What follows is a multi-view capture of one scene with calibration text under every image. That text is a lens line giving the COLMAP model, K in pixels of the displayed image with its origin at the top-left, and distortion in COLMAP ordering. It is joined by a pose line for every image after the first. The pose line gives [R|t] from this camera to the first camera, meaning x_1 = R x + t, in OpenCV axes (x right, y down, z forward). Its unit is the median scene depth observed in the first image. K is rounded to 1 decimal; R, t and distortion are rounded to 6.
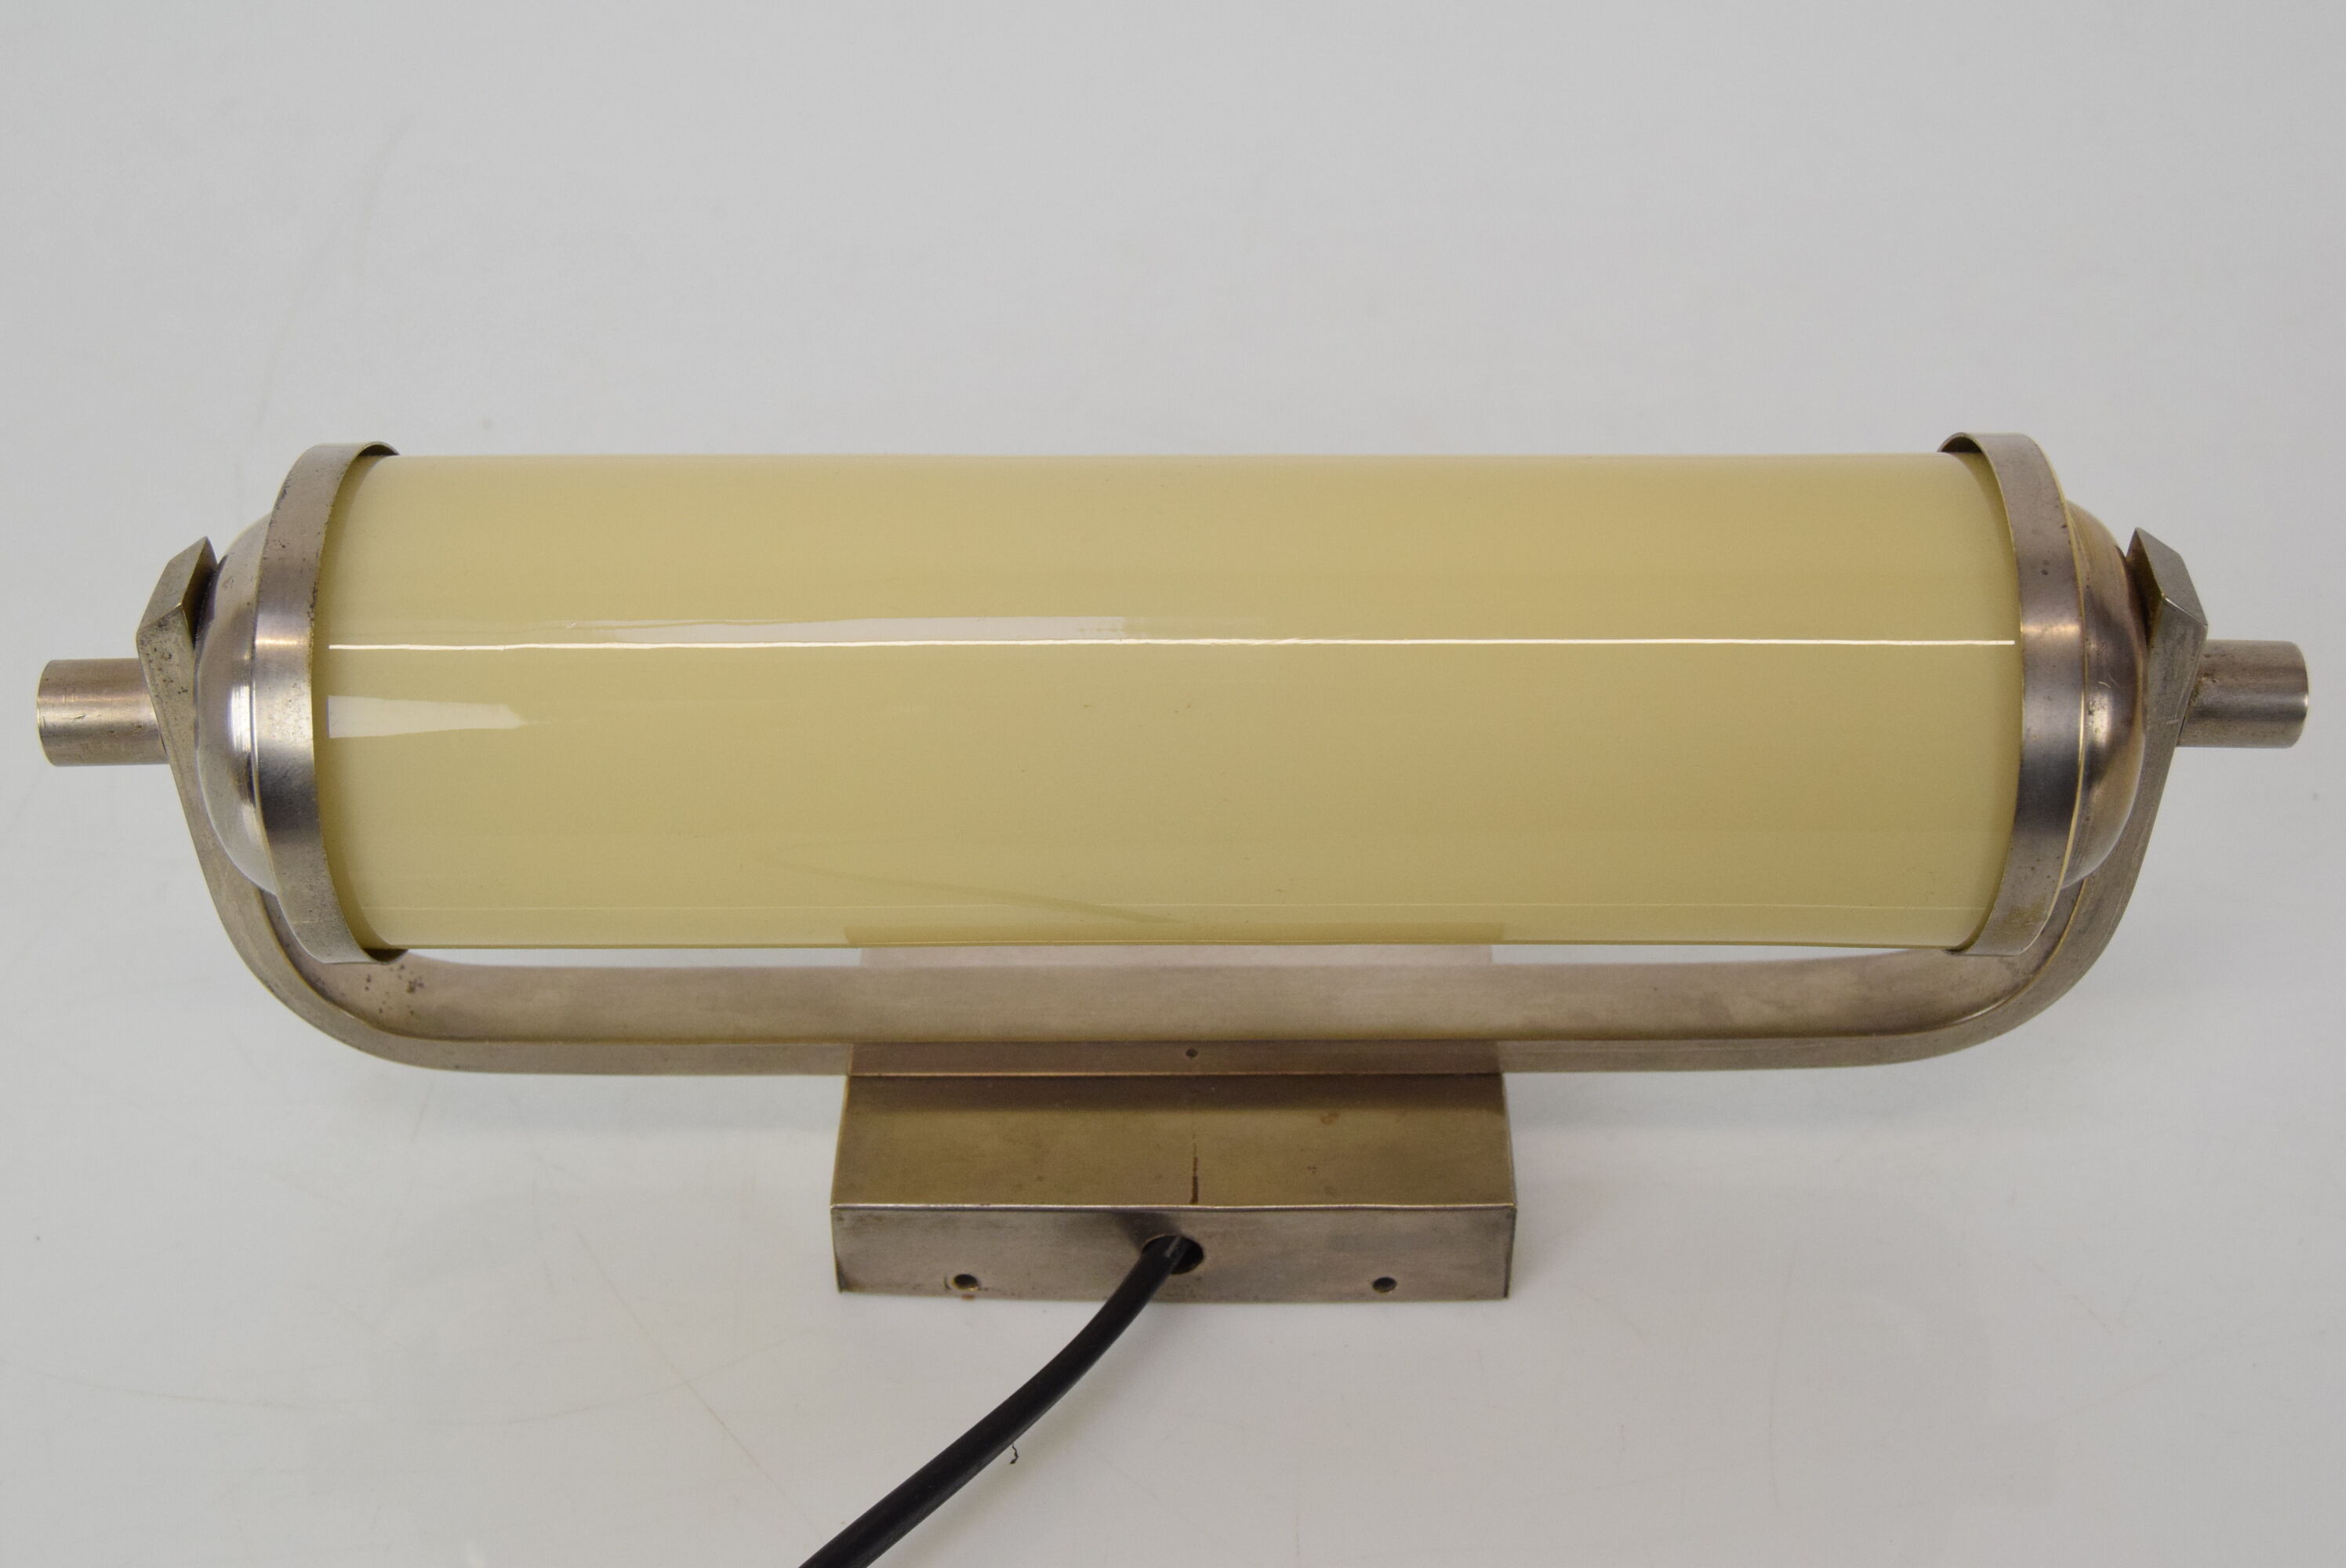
lens RADIAL K [[3127.2, 0, 1173.4], [0, 3127.2, 784.1], [0, 0, 1]] dist [-0.010044, 0.000000]
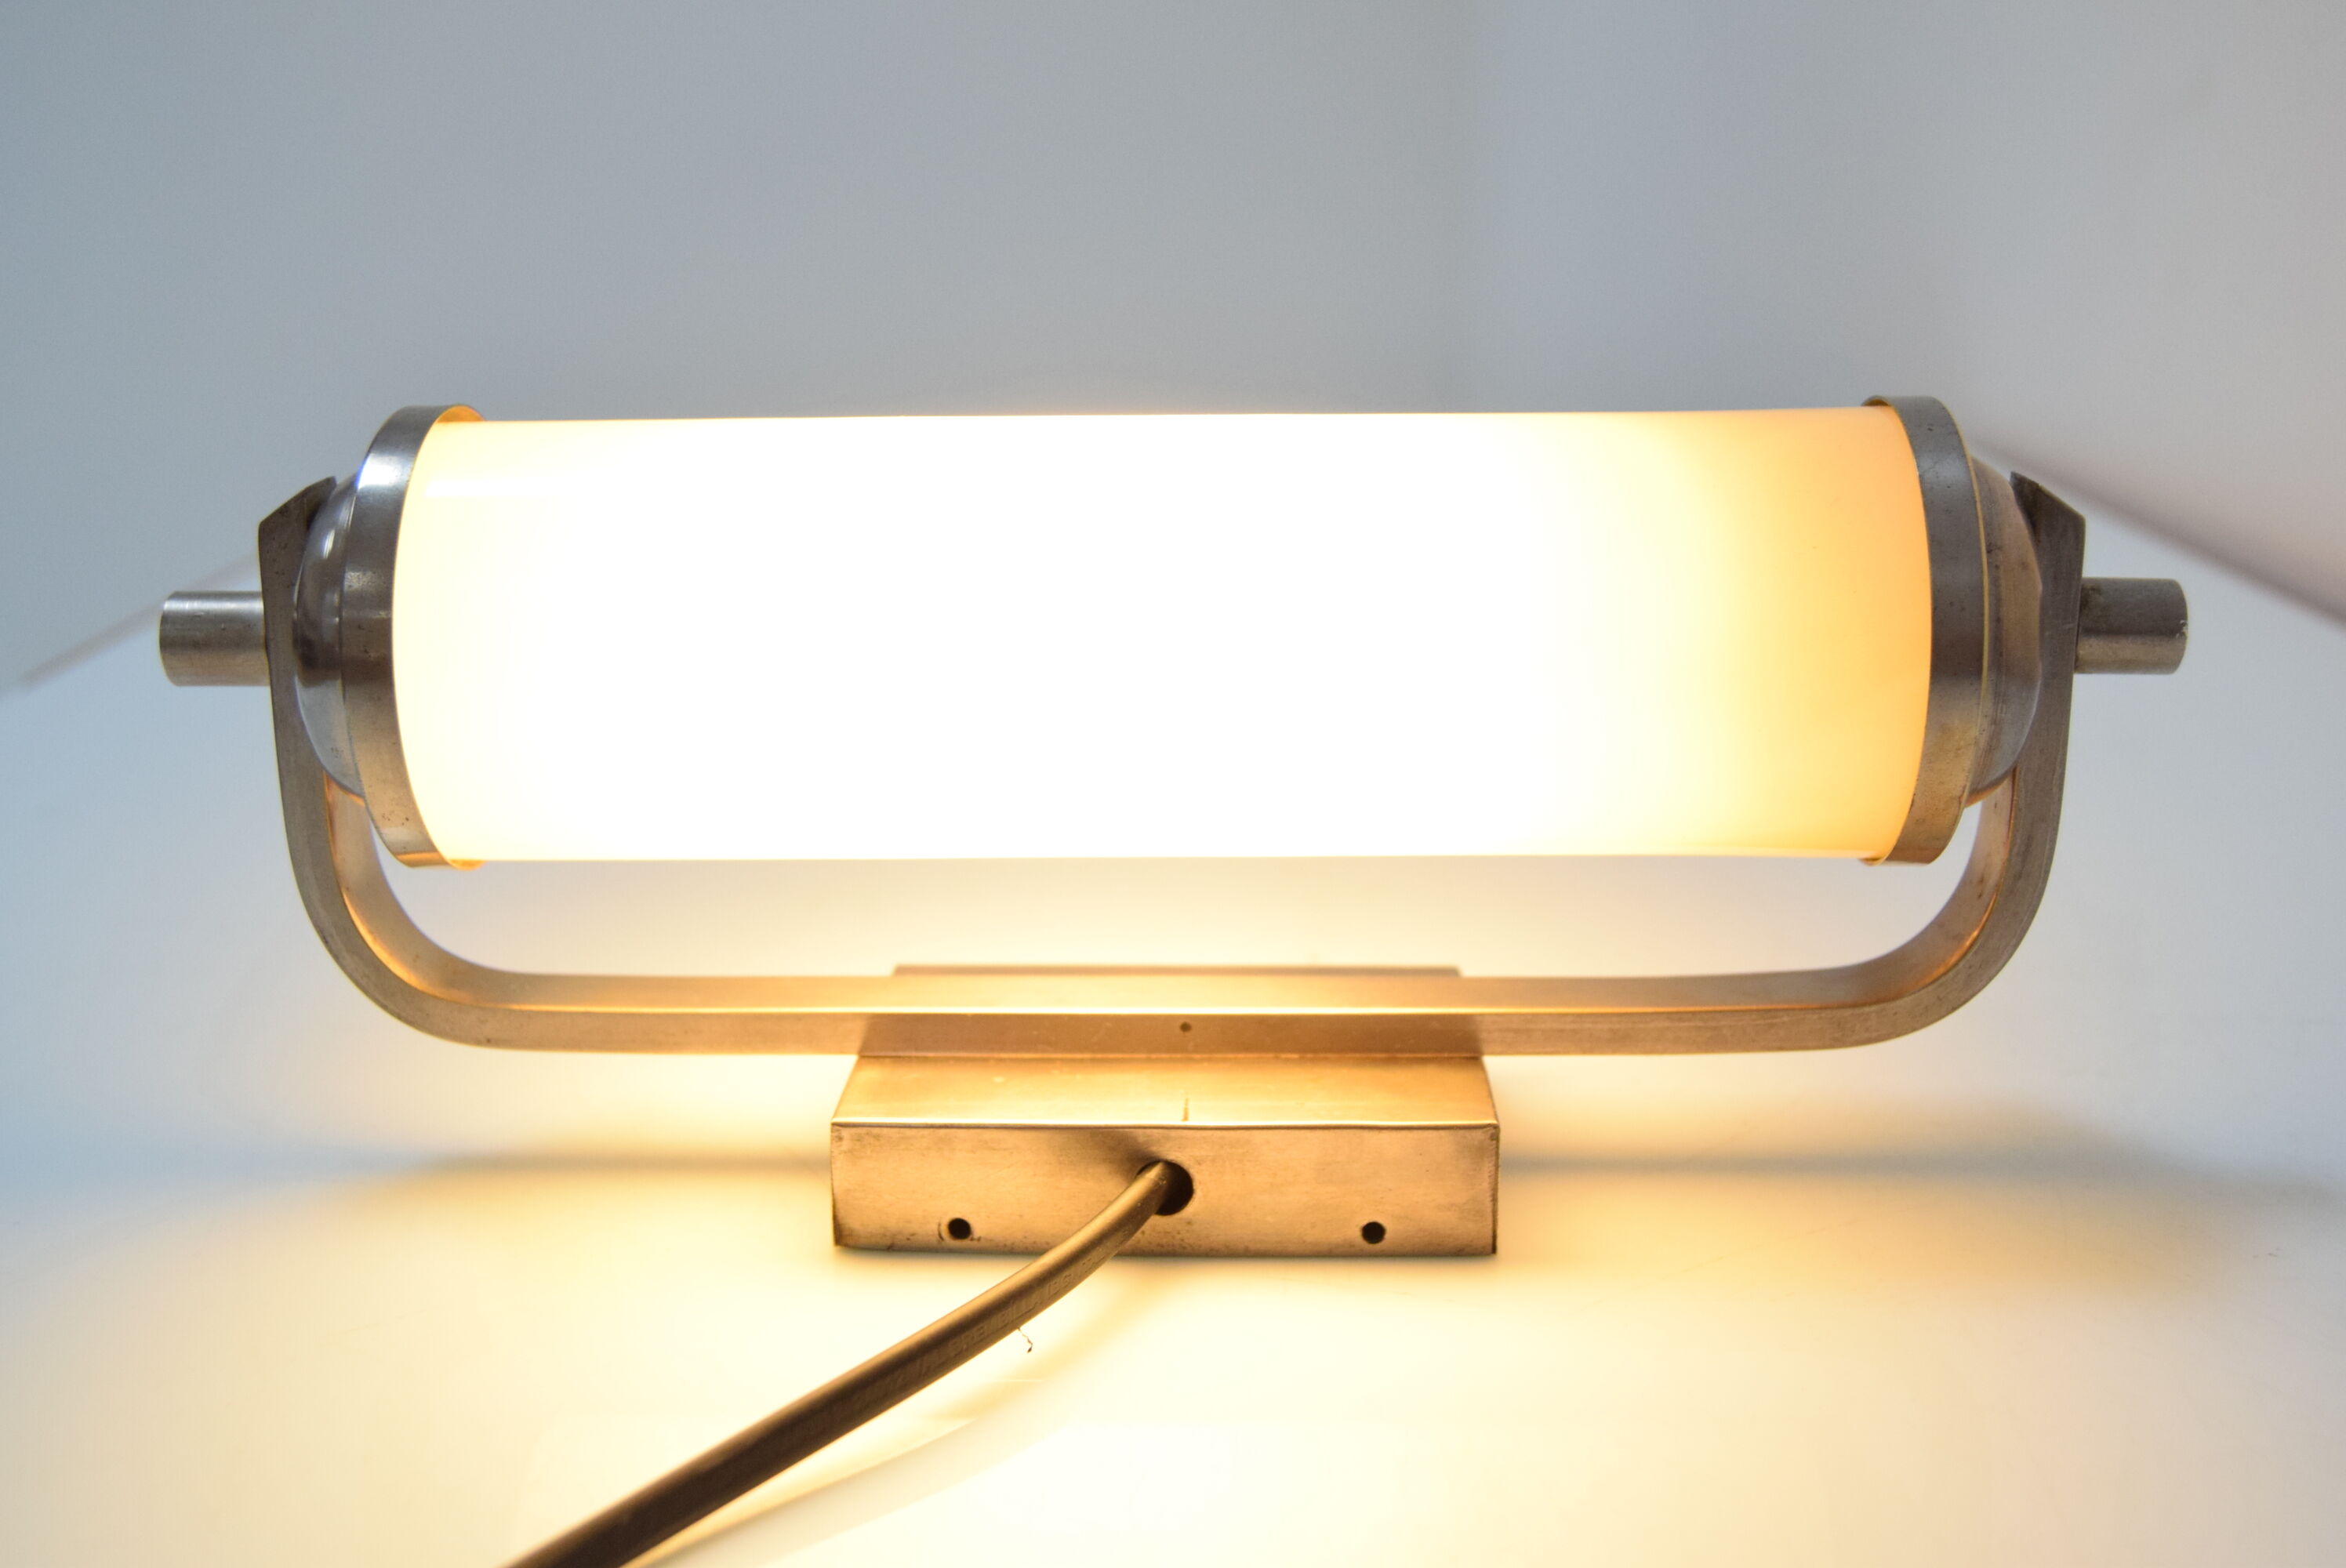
lens RADIAL K [[2623.3, 0, 1173.0], [0, 2623.3, 784.0], [0, 0, 1]] dist [-0.047564, 0.000000]
pose [[0.999826, 0.004744, -0.018039, 0.017662], [-0.012411, 0.891155, -0.453529, 0.422773], [0.013924, 0.453674, 0.891059, 0.183137]]
